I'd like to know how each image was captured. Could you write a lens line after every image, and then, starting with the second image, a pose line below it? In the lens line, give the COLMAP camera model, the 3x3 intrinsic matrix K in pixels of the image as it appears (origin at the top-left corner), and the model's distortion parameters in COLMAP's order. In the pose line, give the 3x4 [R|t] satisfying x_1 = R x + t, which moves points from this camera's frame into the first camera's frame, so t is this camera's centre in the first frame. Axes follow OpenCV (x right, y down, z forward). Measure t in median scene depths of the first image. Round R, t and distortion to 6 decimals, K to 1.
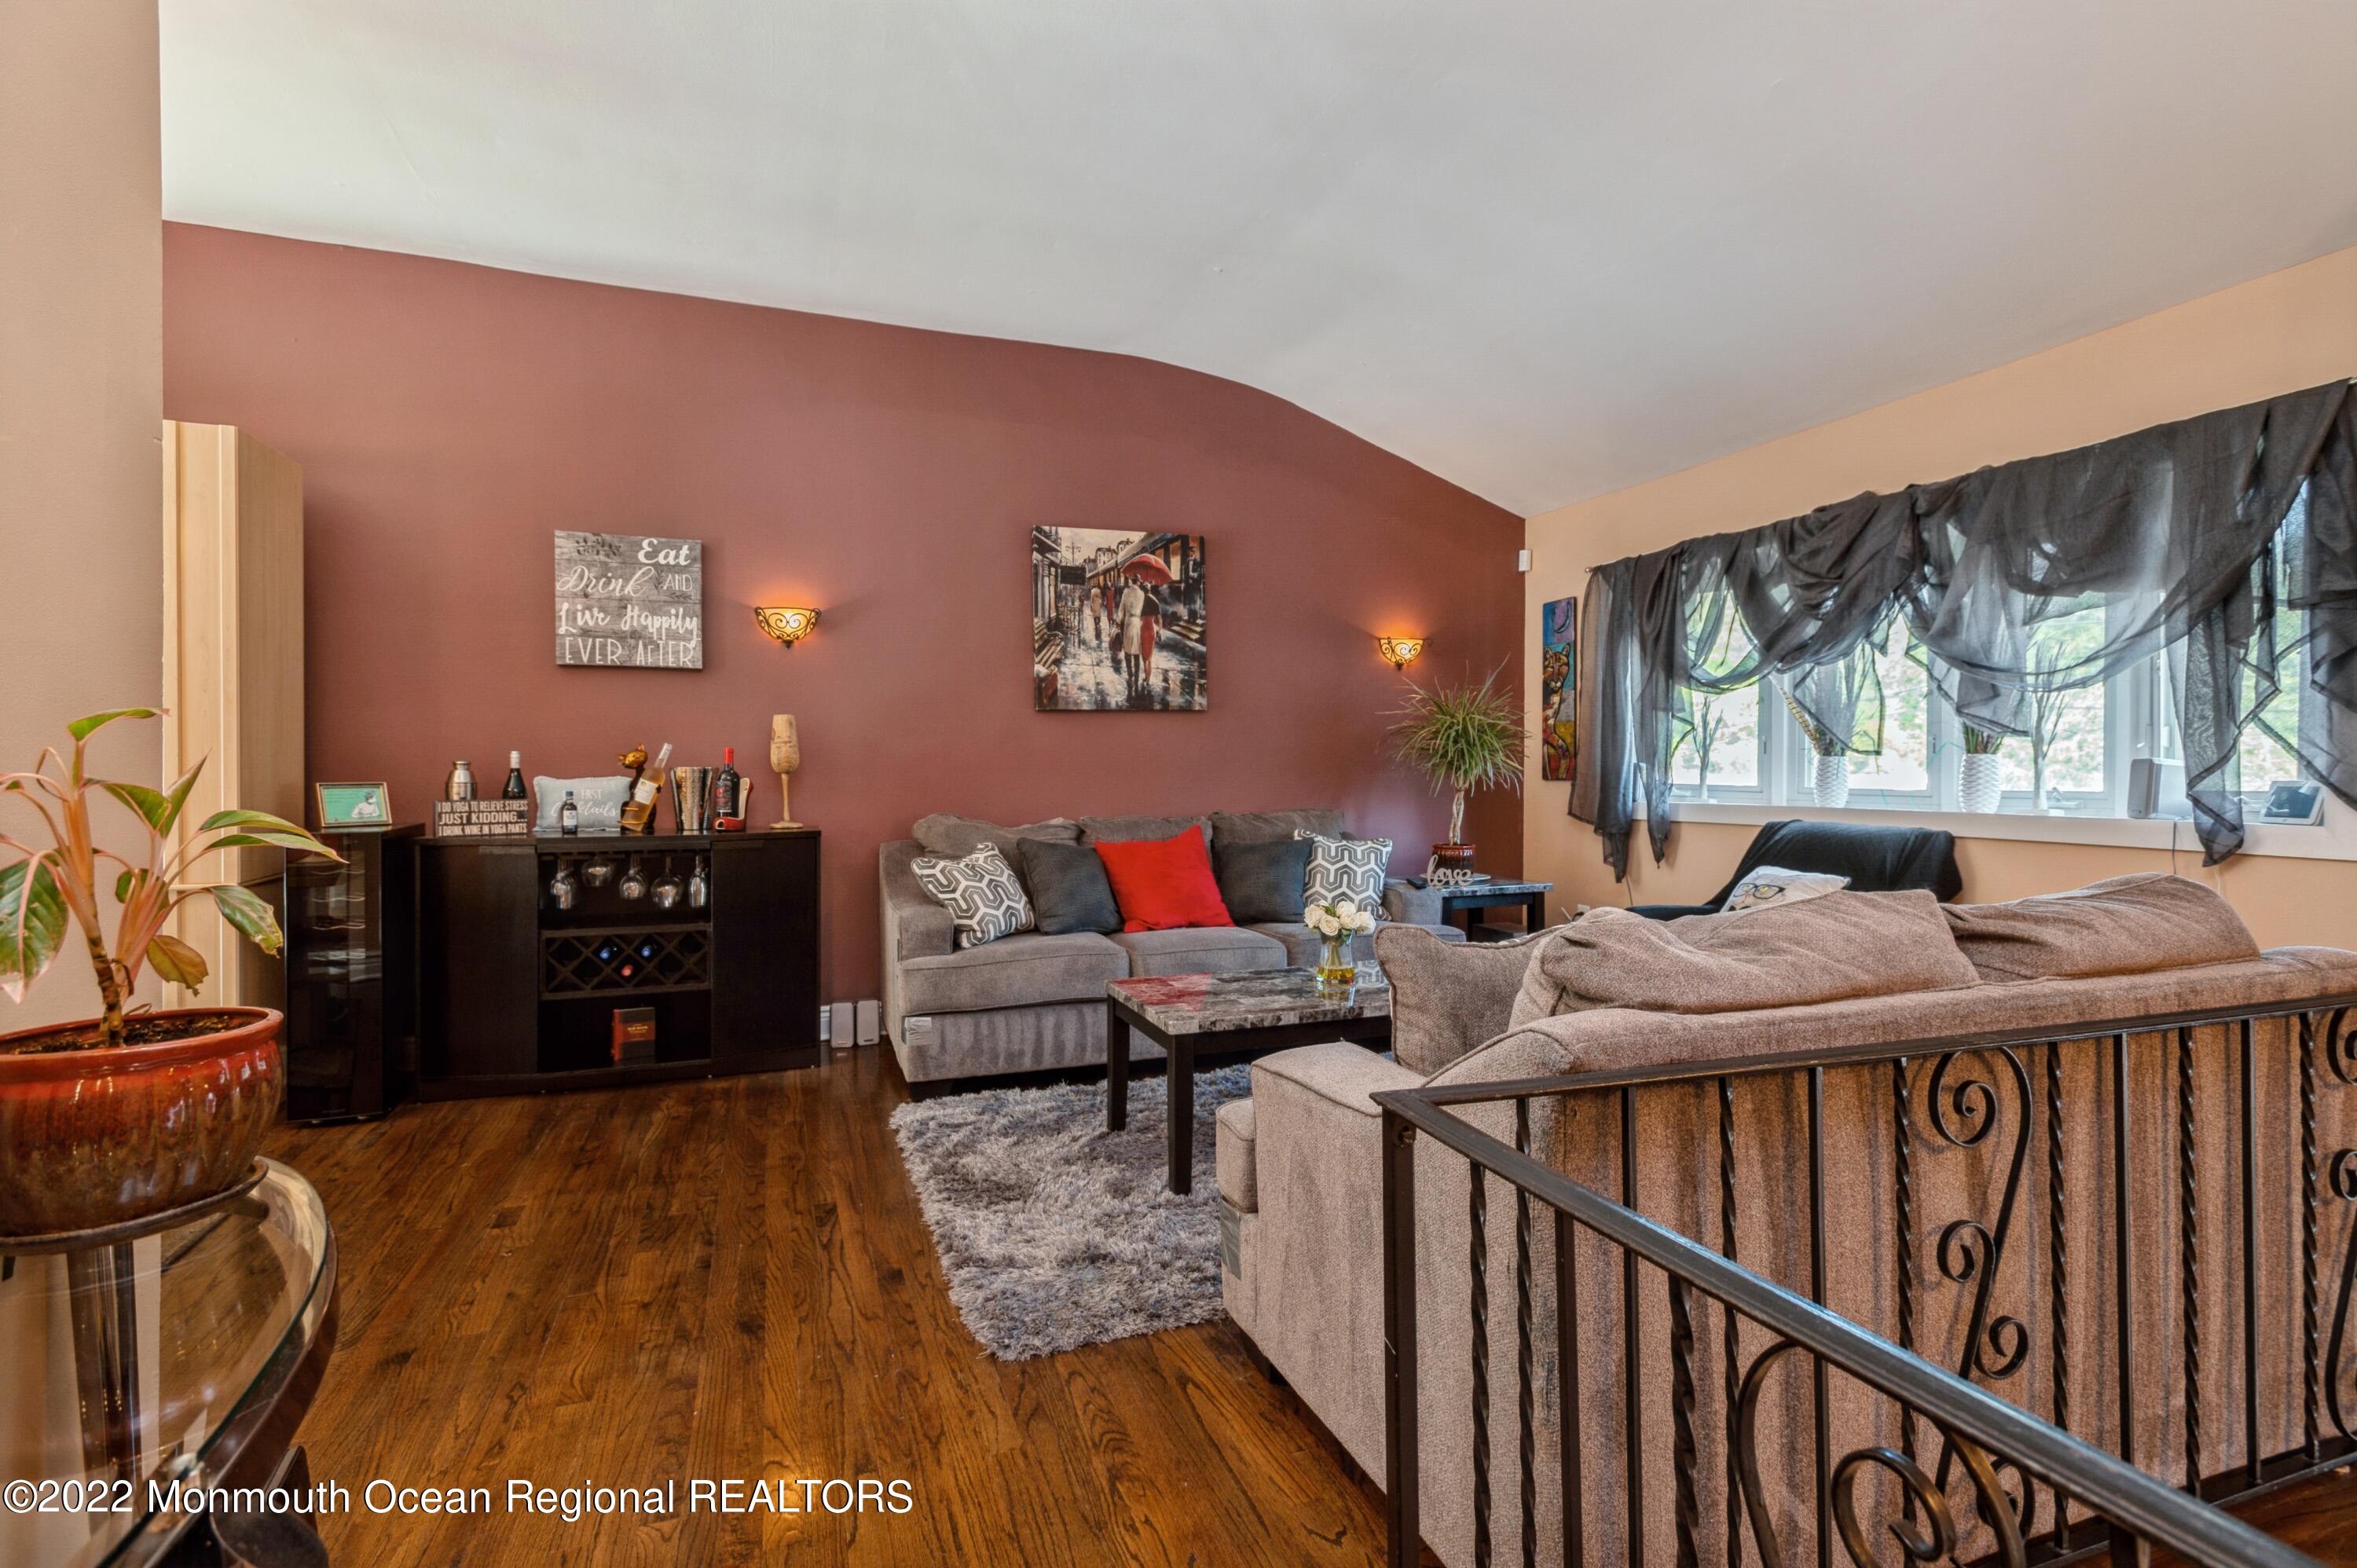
lens RADIAL K [[1091.9, 0, 1174.2], [0, 1091.9, 771.8], [0, 0, 1]] dist [-0.005353, -0.002010]
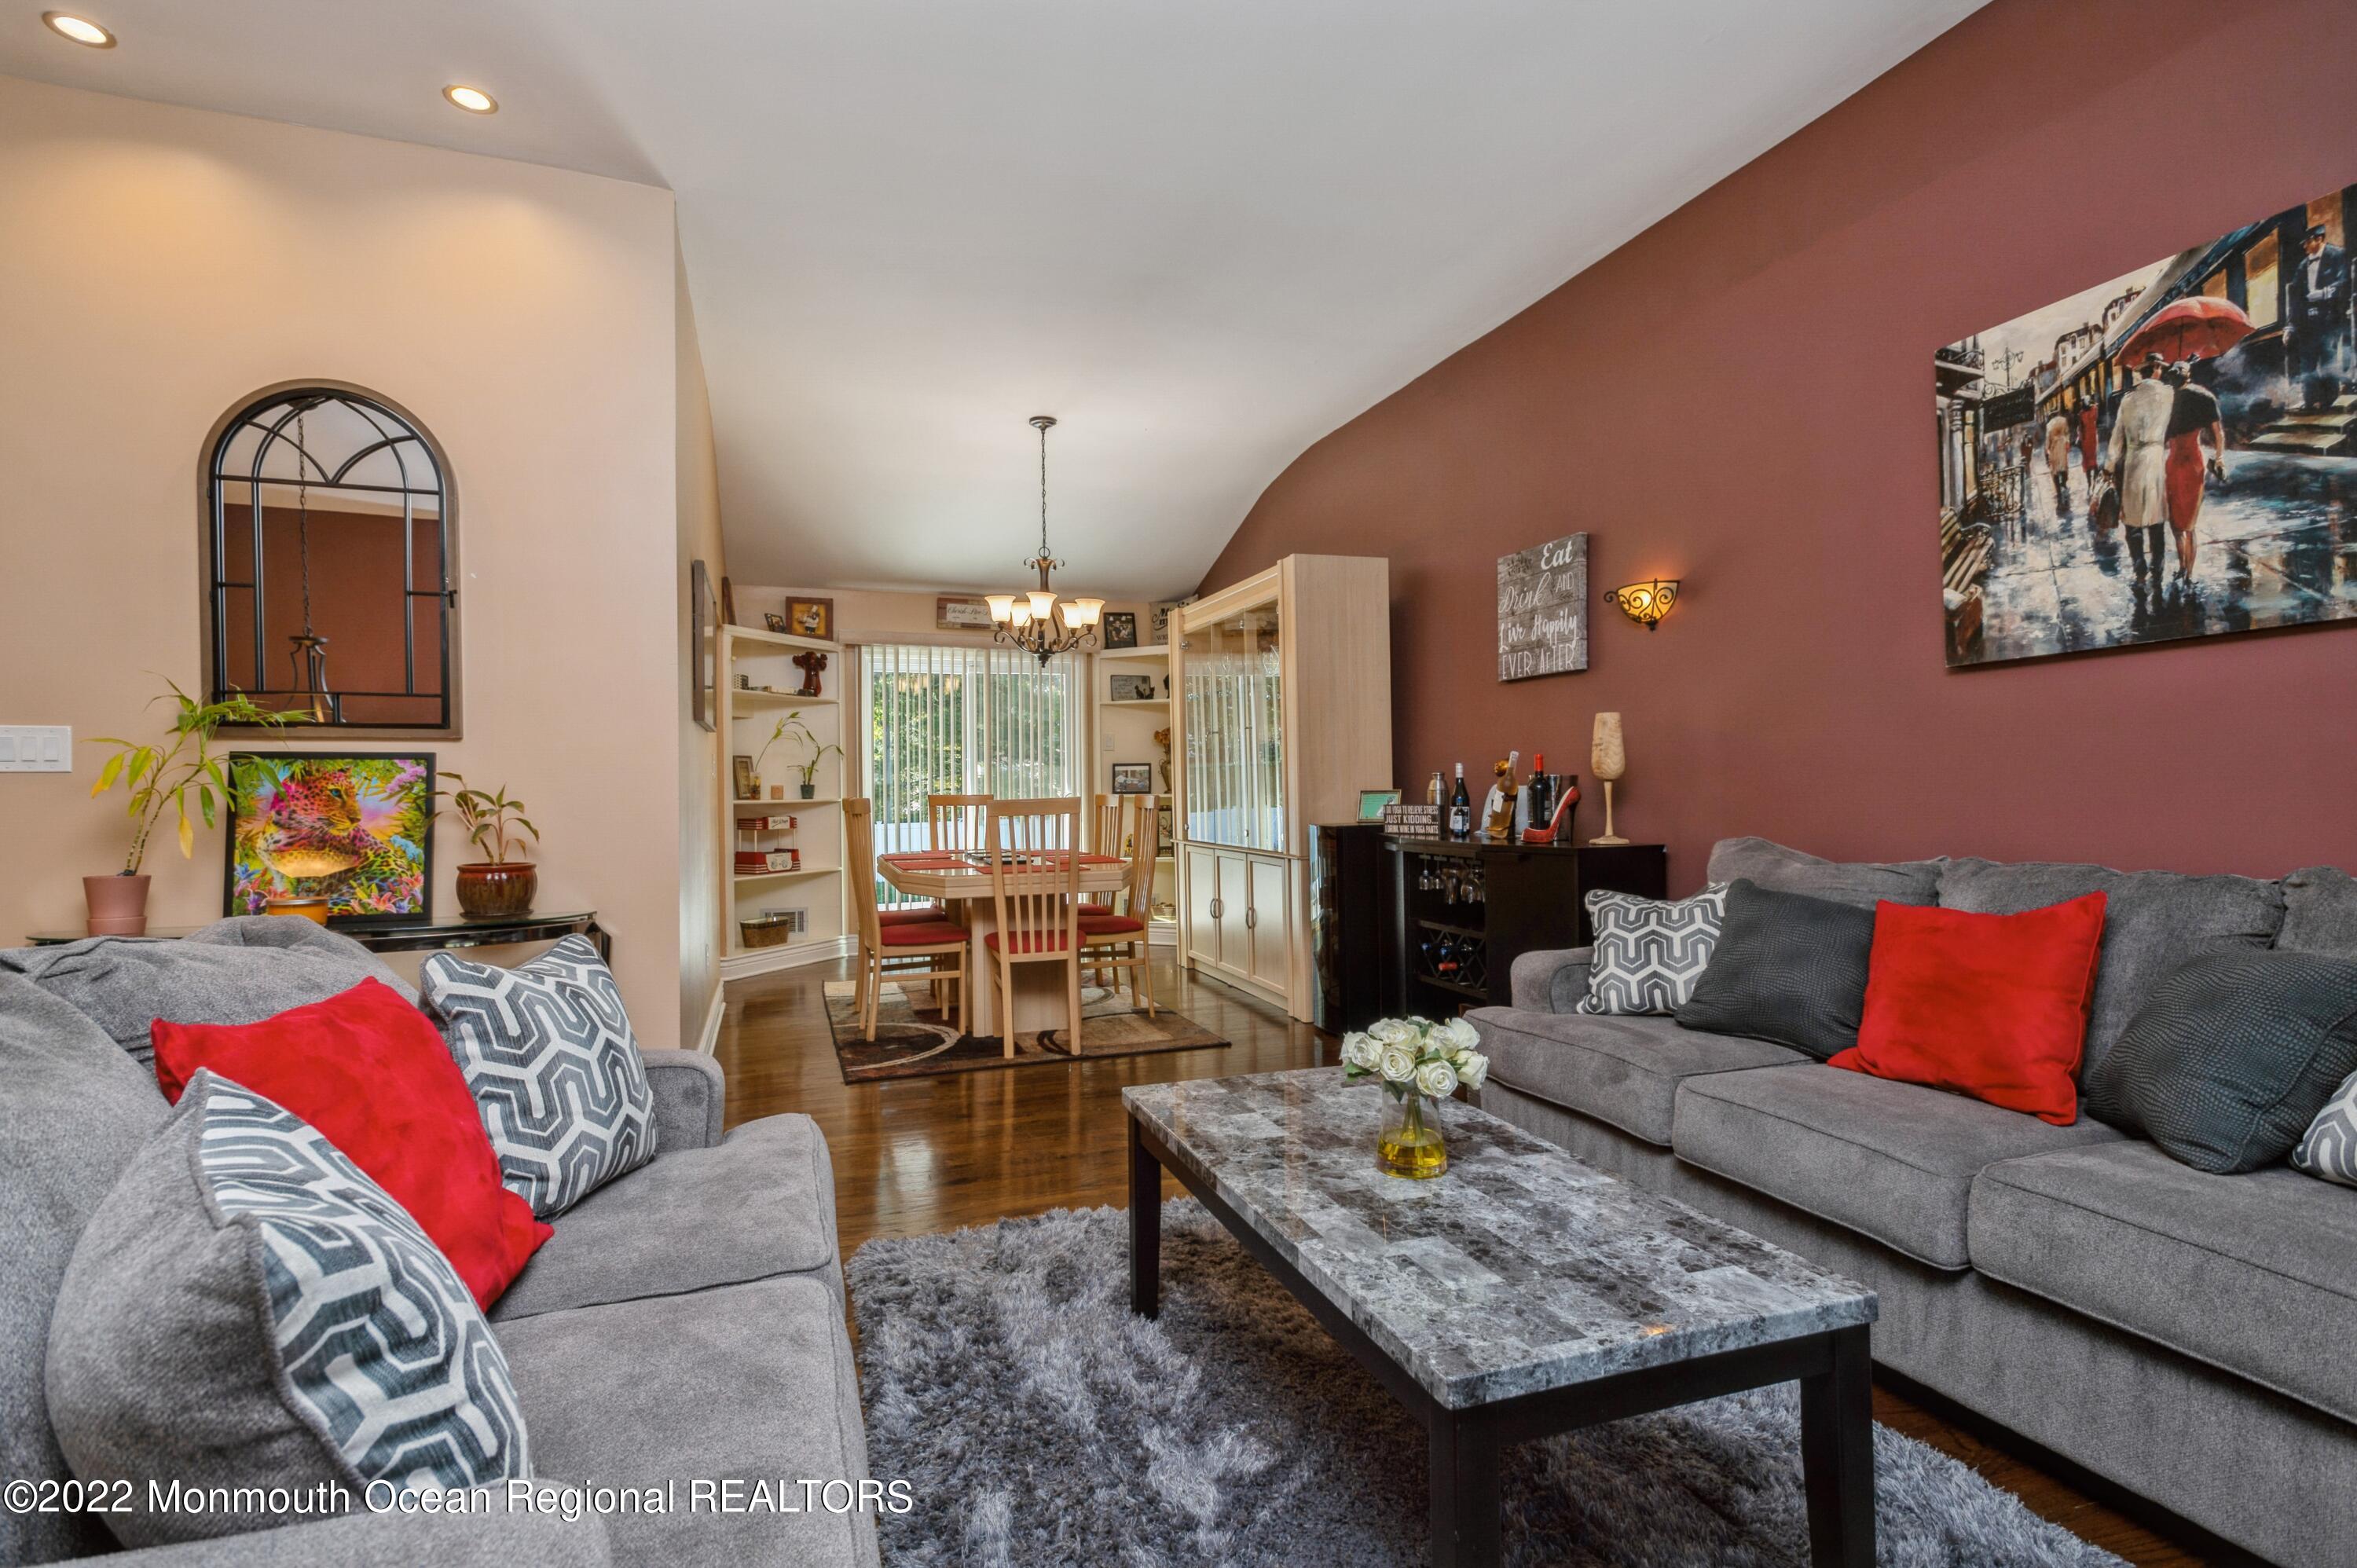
lens RADIAL K [[1091.9, 0, 1174.7], [0, 1091.9, 790.7], [0, 0, 1]] dist [-0.005353, -0.002010]
pose [[-0.021056, 0.005472, -0.999763, 0.450815], [0.009643, 0.999940, 0.005270, 0.001186], [0.999732, -0.009530, -0.021107, 0.594355]]
